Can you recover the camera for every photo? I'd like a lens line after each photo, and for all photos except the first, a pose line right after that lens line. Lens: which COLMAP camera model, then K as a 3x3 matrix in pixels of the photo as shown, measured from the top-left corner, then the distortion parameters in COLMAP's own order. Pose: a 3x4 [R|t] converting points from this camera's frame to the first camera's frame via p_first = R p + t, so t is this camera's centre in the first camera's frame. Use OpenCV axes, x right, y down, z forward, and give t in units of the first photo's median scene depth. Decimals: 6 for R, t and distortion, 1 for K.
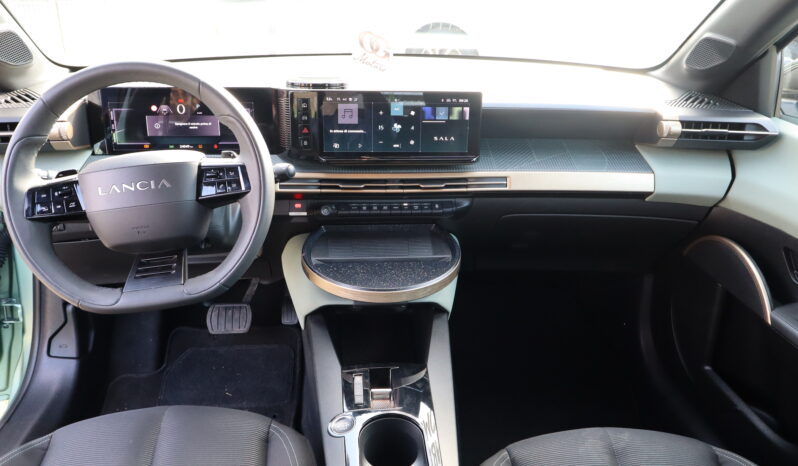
lens RADIAL K [[600.9, 0, 399.0], [0, 600.9, 233.0], [0, 0, 1]] dist [0.001371, 0.001244]
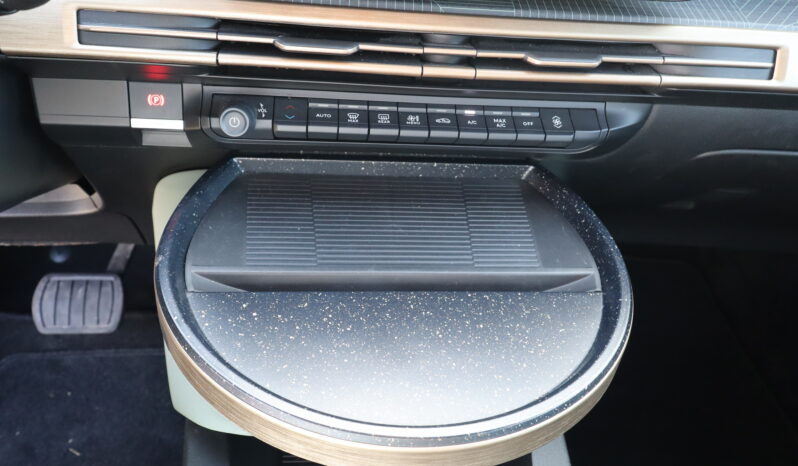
lens RADIAL K [[600.9, 0, 399.0], [0, 600.9, 233.0], [0, 0, 1]] dist [0.001371, 0.001244]
pose [[0.997844, 0.043592, 0.049067, -0.044826], [-0.052486, 0.978847, 0.197747, -0.046060], [-0.039409, -0.199896, 0.979024, 0.644422]]
